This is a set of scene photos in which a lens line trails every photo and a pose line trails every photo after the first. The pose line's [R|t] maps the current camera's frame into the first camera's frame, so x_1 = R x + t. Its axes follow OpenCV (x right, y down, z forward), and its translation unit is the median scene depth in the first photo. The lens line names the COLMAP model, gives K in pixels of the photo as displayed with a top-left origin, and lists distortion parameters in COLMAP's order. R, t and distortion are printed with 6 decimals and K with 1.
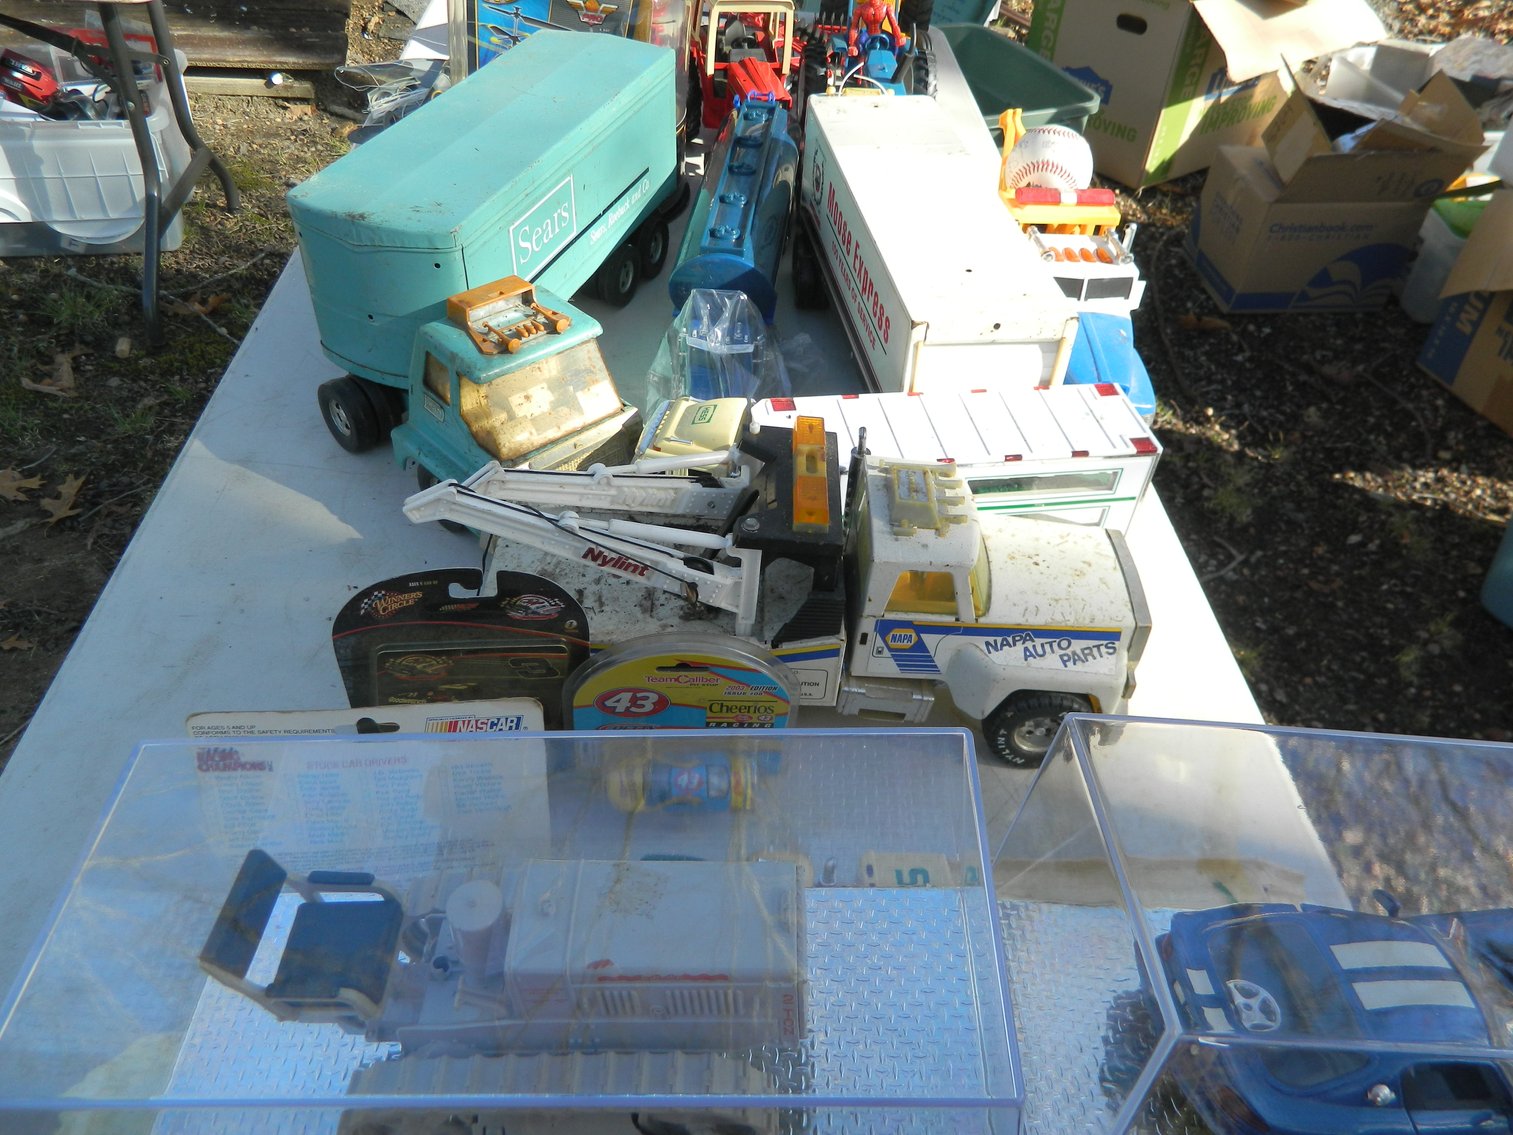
lens RADIAL K [[1142.1, 0, 754.8], [0, 1142.1, 561.6], [0, 0, 1]] dist [0.022170, -0.006166]
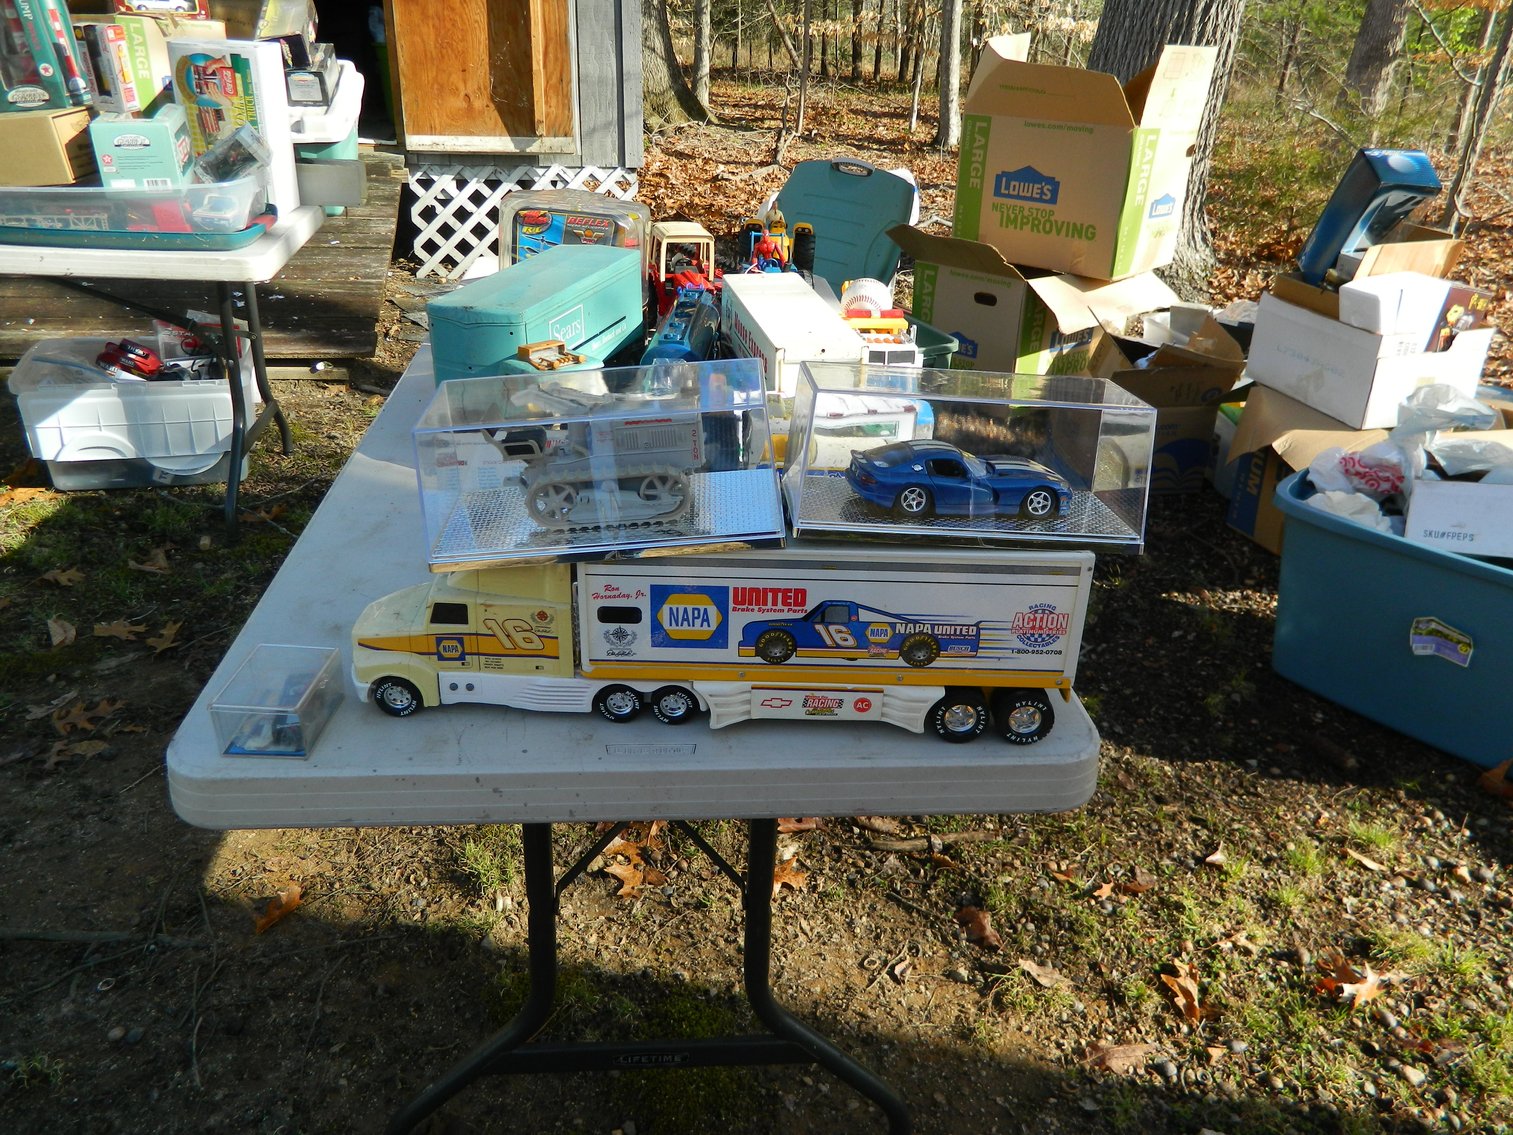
lens RADIAL K [[1142.1, 0, 756.0], [0, 1142.1, 571.6], [0, 0, 1]] dist [0.022170, -0.006166]
pose [[0.998505, -0.042388, 0.034513, 0.009979], [0.049921, 0.964343, -0.259903, 0.208417], [-0.022266, 0.261238, 0.965018, -0.228134]]
